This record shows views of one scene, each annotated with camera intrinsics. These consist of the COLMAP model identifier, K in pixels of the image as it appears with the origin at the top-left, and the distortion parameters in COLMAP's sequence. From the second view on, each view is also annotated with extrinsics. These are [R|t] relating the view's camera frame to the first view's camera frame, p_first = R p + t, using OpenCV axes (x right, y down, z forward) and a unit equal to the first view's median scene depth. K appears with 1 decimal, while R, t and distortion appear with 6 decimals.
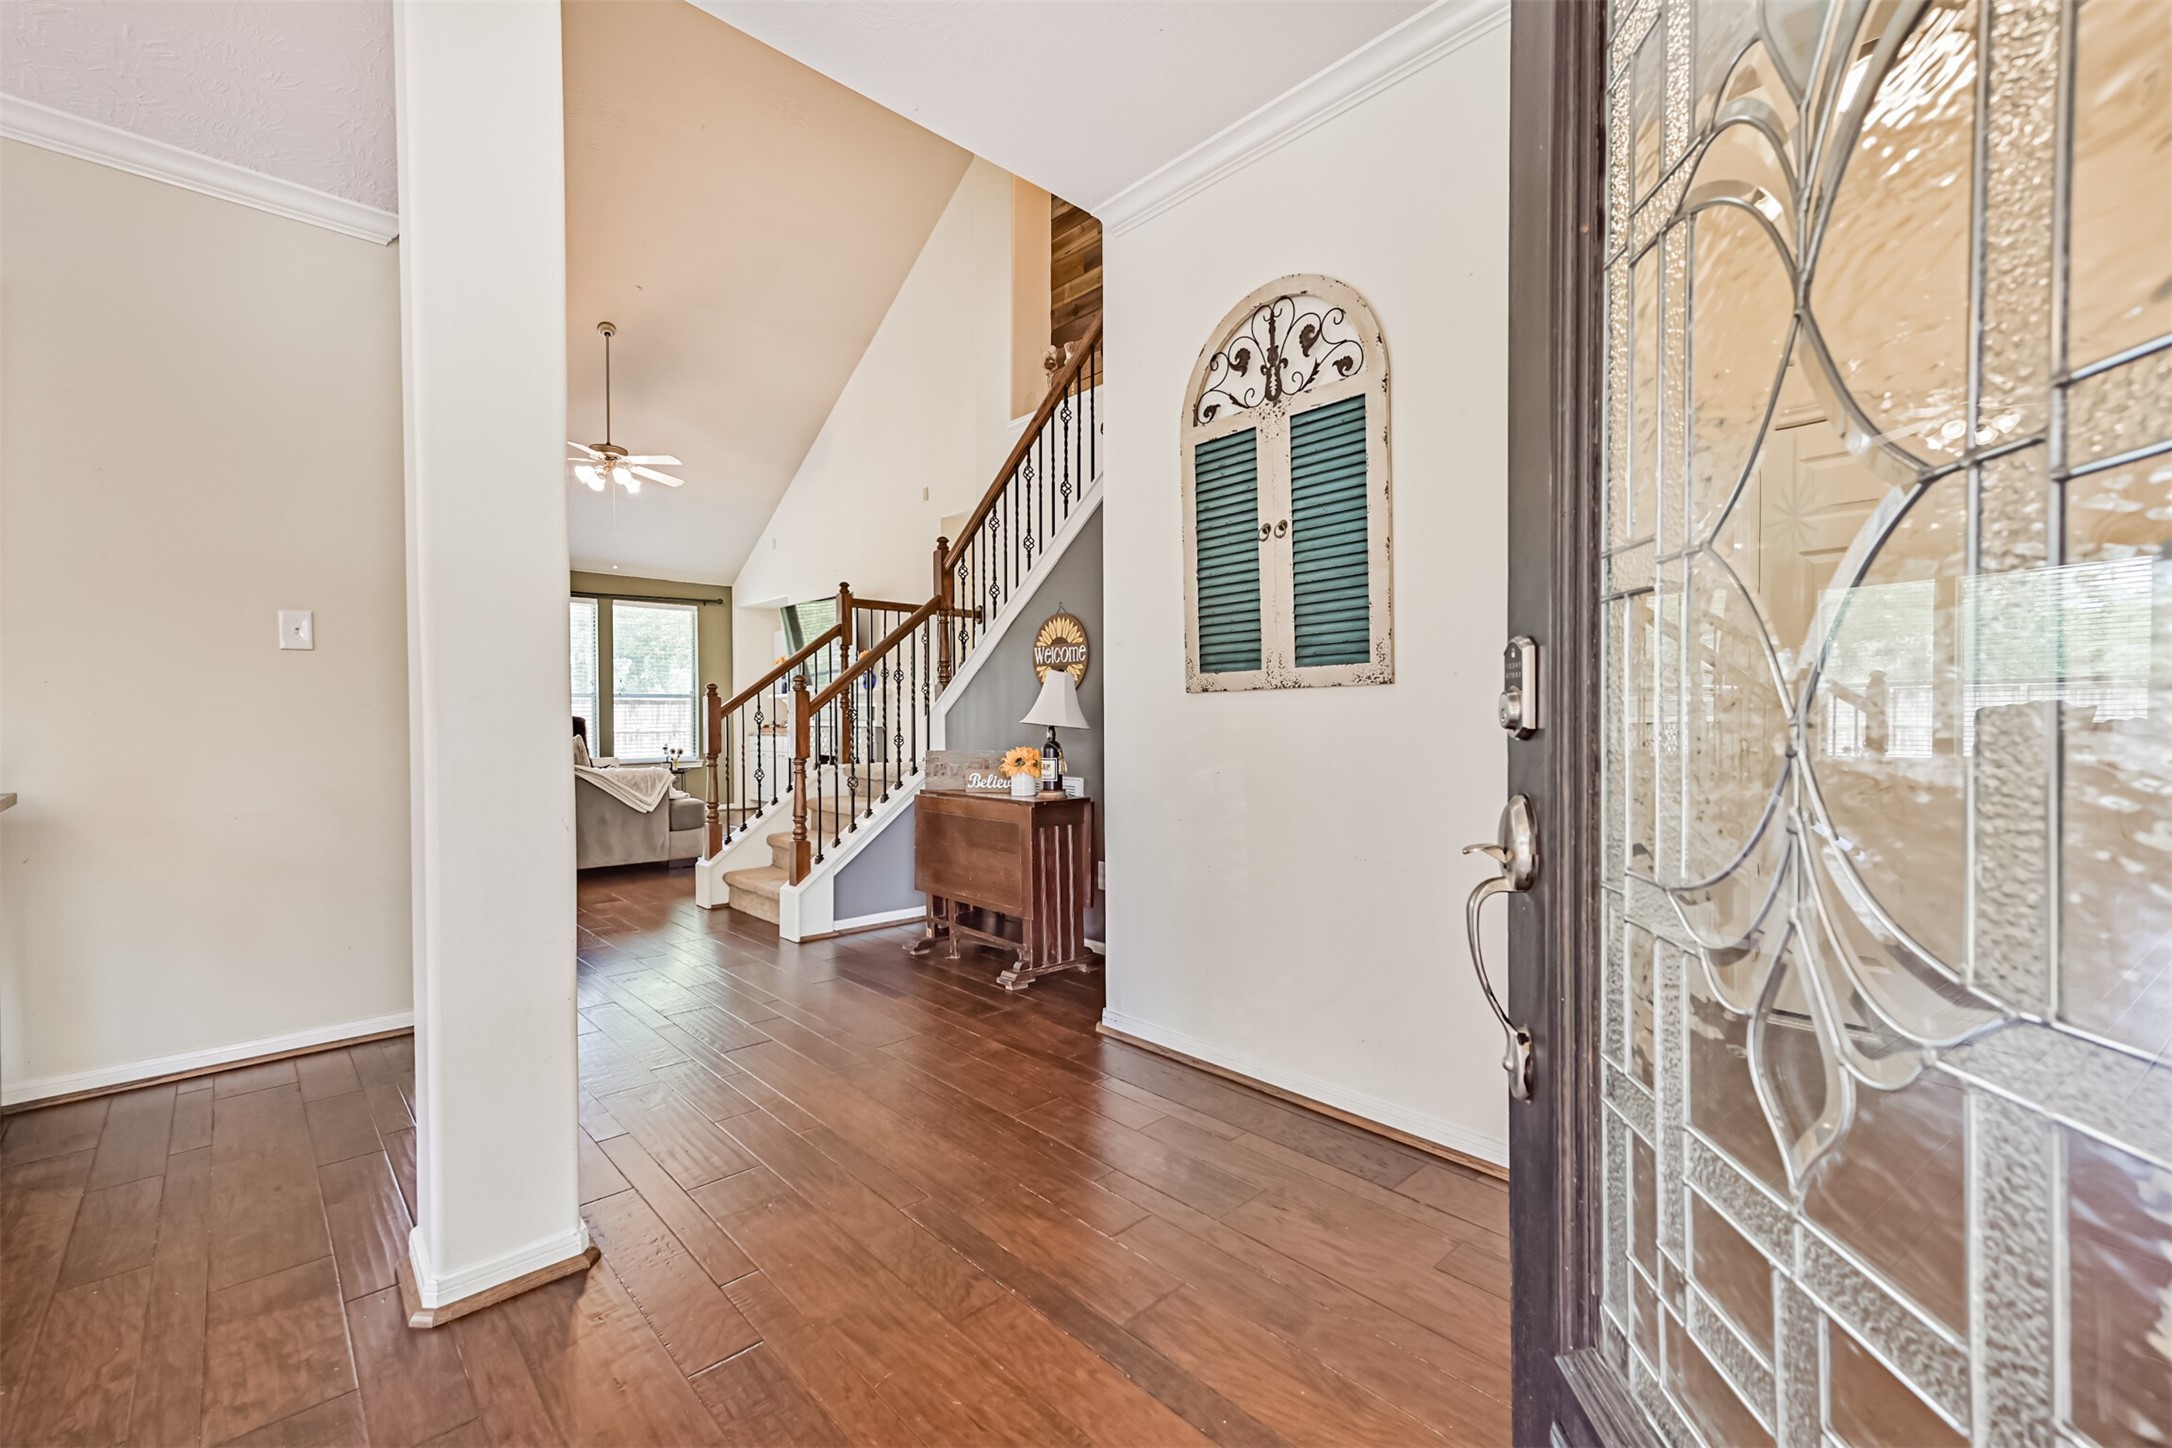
lens RADIAL K [[906.9, 0, 1092.3], [0, 906.9, 727.8], [0, 0, 1]] dist [0.003481, 0.000374]
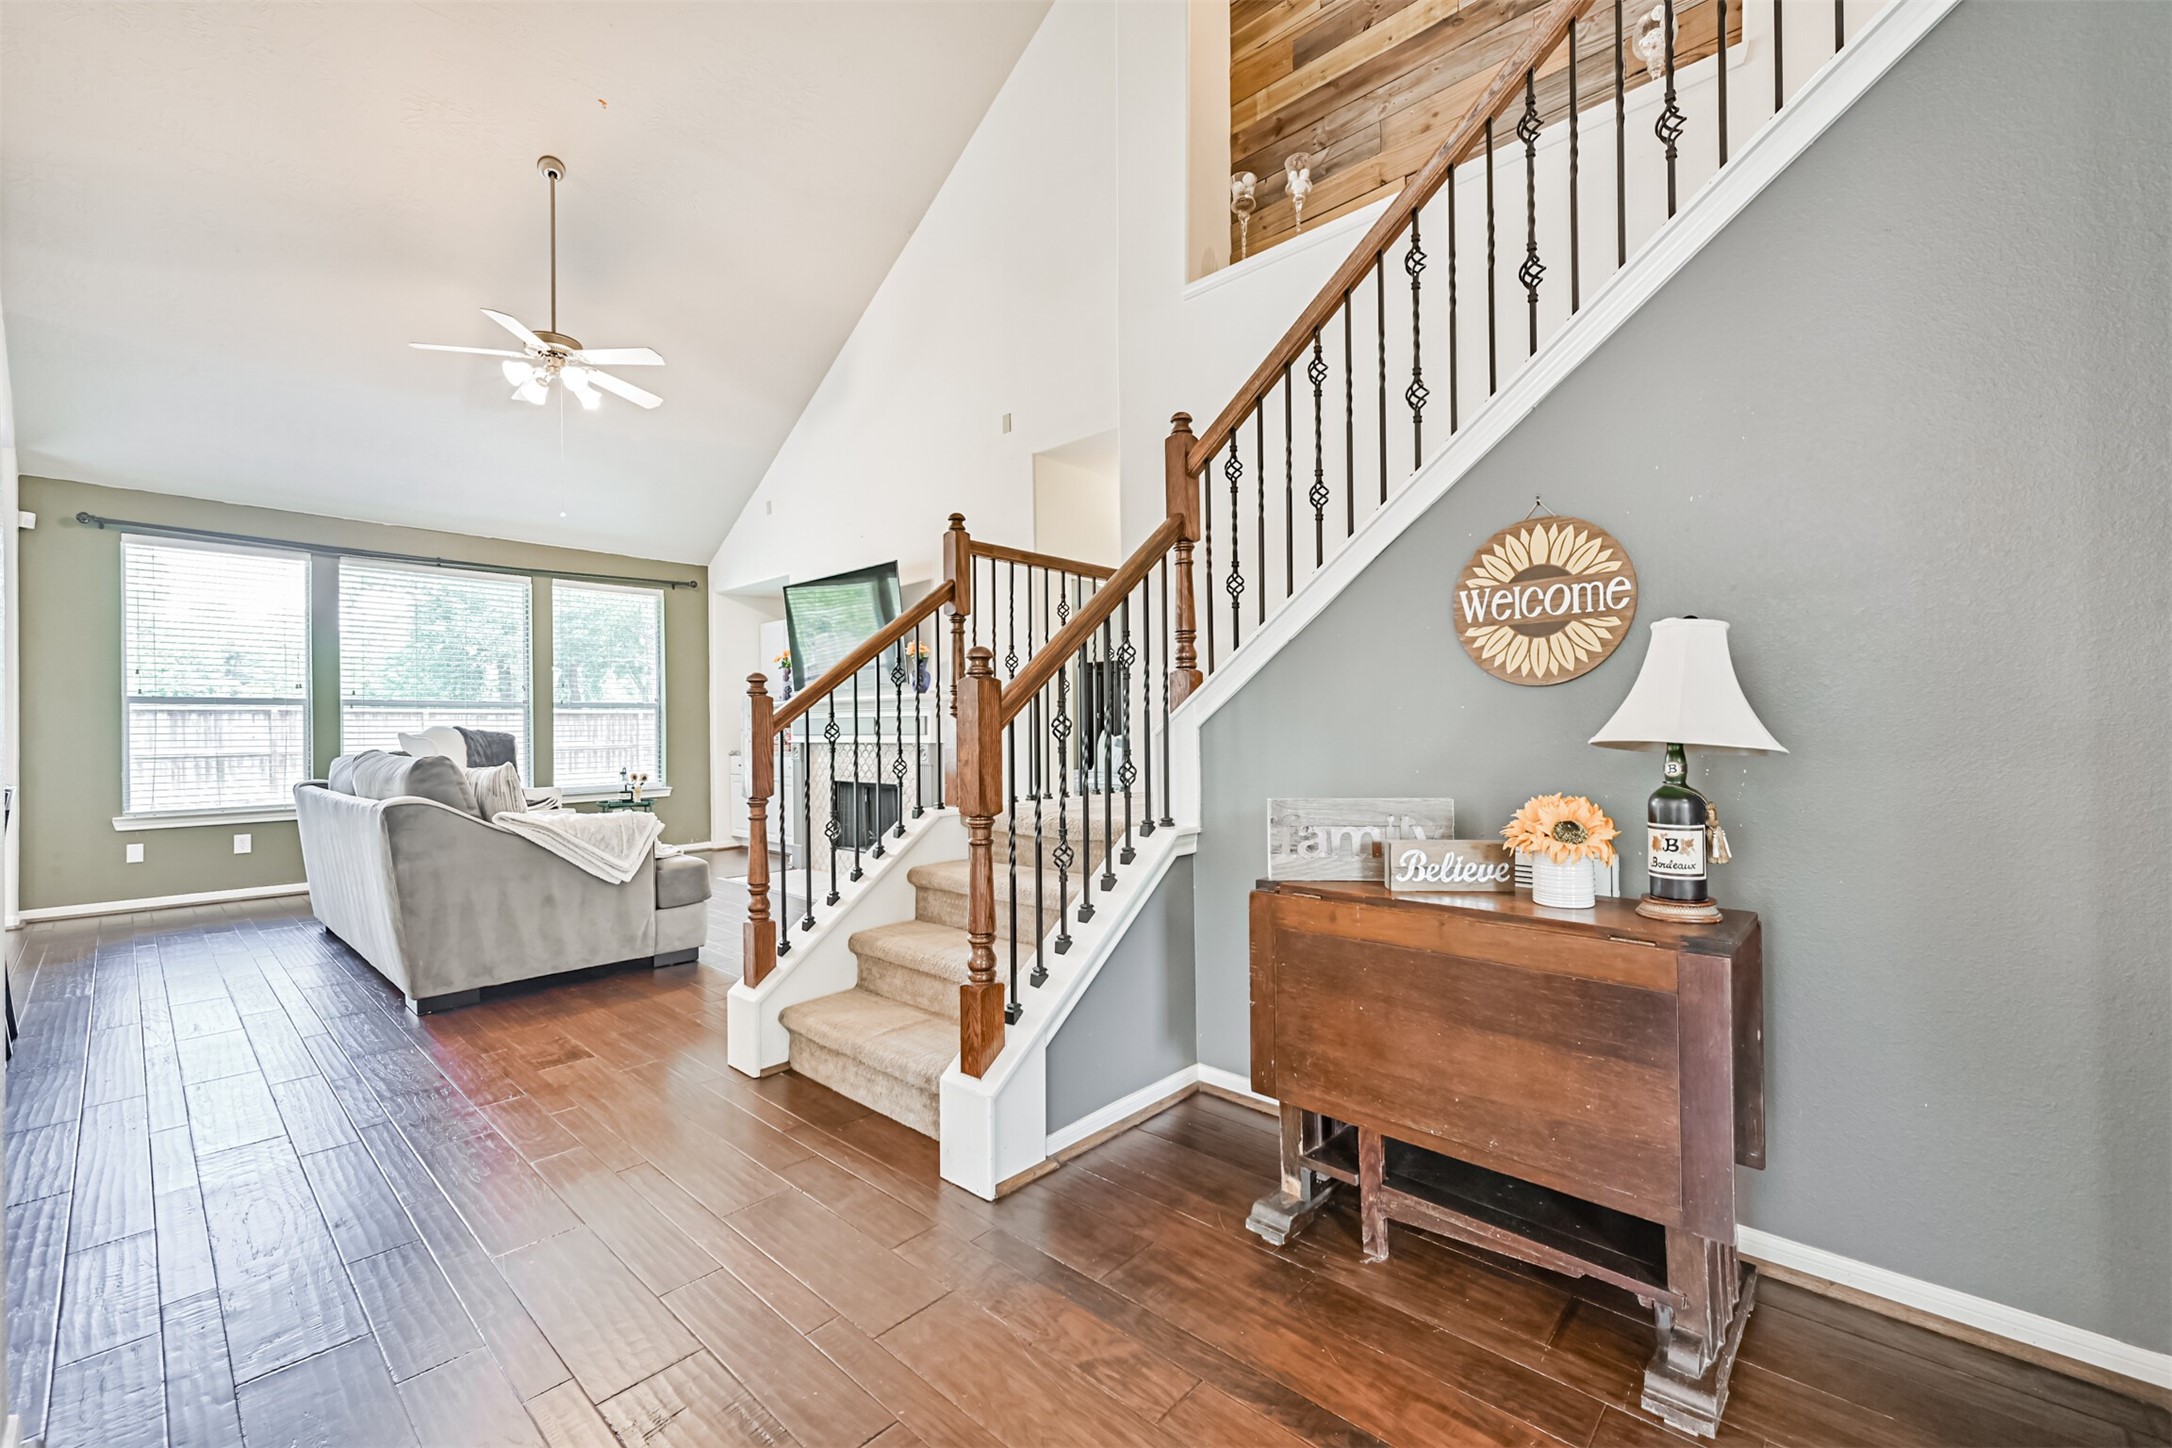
lens RADIAL K [[873.1, 0, 1086.7], [0, 873.1, 722.1], [0, 0, 1]] dist [-0.000695, -0.000338]
pose [[0.997031, -0.008971, 0.076478, -0.231381], [0.010285, 0.999806, -0.016809, -0.006894], [-0.076312, 0.017546, 0.996930, 0.398512]]
